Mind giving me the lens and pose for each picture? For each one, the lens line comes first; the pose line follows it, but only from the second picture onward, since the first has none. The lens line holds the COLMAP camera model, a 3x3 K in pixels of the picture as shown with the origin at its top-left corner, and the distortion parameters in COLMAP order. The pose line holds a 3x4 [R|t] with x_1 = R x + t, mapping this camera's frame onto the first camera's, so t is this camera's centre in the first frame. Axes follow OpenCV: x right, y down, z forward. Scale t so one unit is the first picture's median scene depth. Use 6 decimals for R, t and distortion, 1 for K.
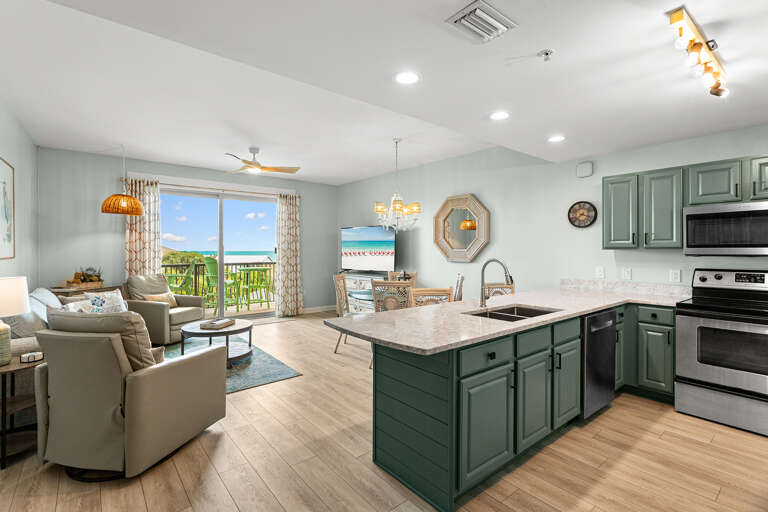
lens RADIAL K [[363.0, 0, 385.9], [0, 363.0, 253.6], [0, 0, 1]] dist [0.002527, 0.001257]
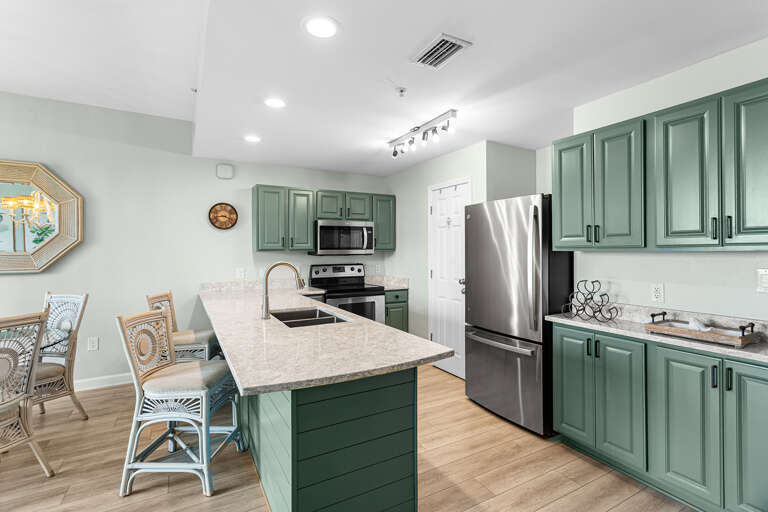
lens RADIAL K [[363.0, 0, 385.9], [0, 363.0, 253.6], [0, 0, 1]] dist [0.002527, 0.001257]
pose [[0.174825, -0.009140, 0.984557, -0.458309], [0.014338, 0.999875, 0.006737, -0.007367], [-0.984495, 0.012939, 0.174934, 0.499746]]
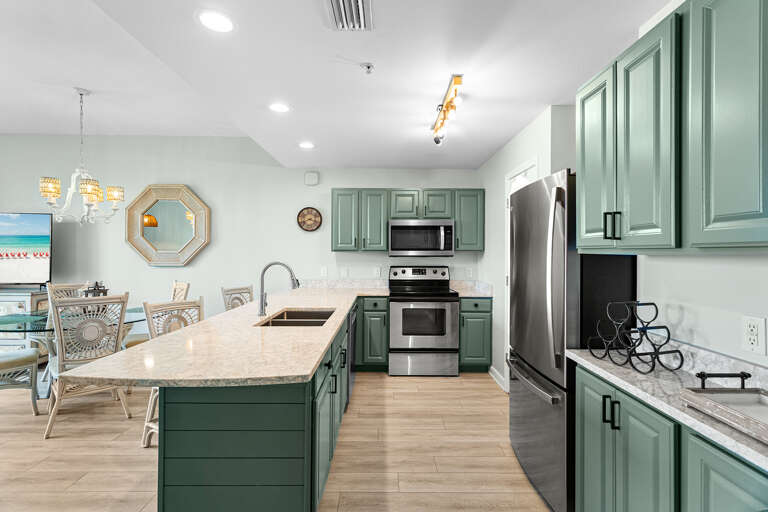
lens RADIAL K [[363.0, 0, 385.9], [0, 363.0, 253.6], [0, 0, 1]] dist [0.002527, 0.001257]
pose [[0.629794, -0.000930, 0.776761, -0.207075], [0.003643, 0.999992, -0.001756, -0.002803], [-0.776753, 0.003936, 0.629793, 0.174288]]
